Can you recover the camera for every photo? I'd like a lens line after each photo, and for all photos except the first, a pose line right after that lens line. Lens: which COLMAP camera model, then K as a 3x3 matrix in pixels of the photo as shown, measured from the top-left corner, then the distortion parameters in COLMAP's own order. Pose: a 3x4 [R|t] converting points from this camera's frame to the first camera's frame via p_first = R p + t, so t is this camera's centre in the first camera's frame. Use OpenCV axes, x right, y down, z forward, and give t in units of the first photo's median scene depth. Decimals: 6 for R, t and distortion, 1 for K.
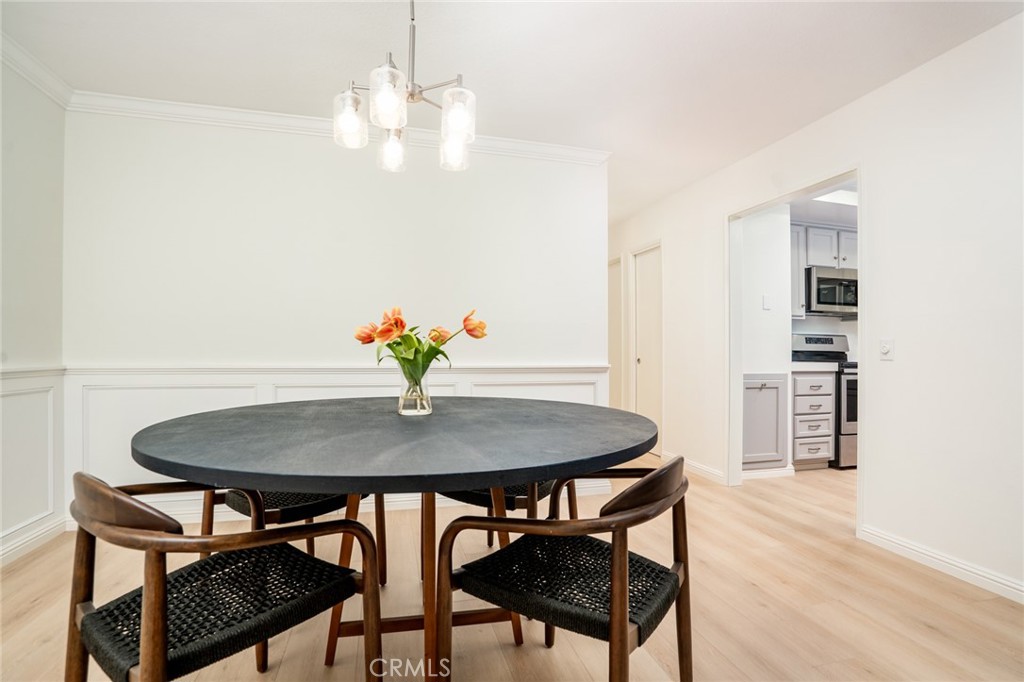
lens RADIAL K [[483.0, 0, 510.9], [0, 483.0, 338.3], [0, 0, 1]] dist [-0.063984, 0.031034]
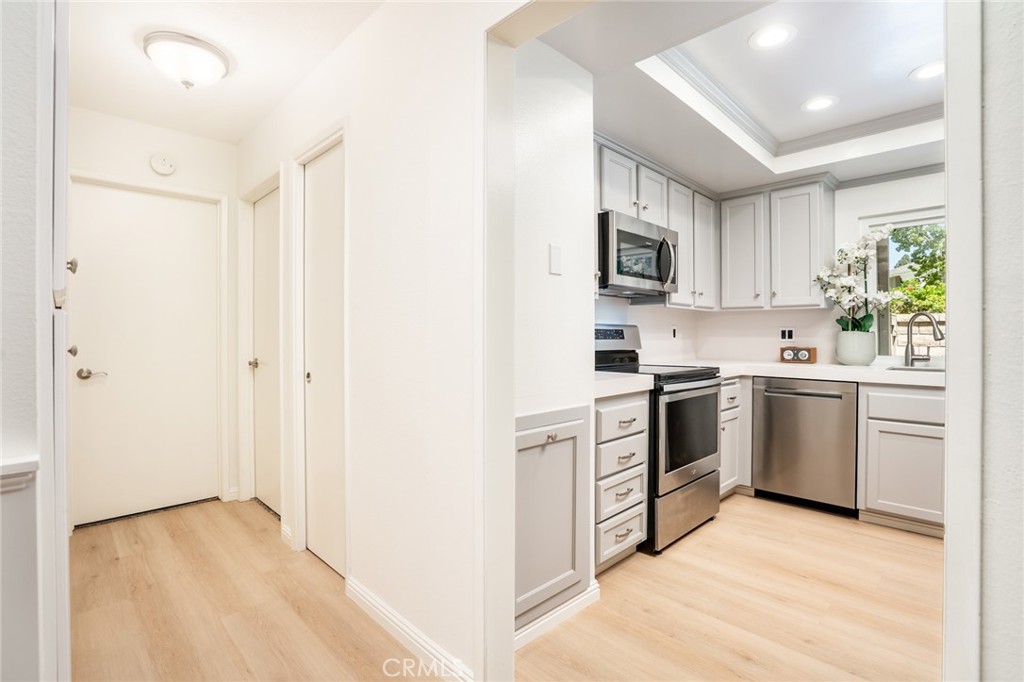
lens RADIAL K [[483.0, 0, 510.9], [0, 483.0, 338.3], [0, 0, 1]] dist [-0.063984, 0.031034]
pose [[0.870833, -0.013838, 0.491384, 0.235796], [-0.001237, 0.999539, 0.030340, -0.009932], [-0.491578, -0.027029, 0.870414, 0.541557]]
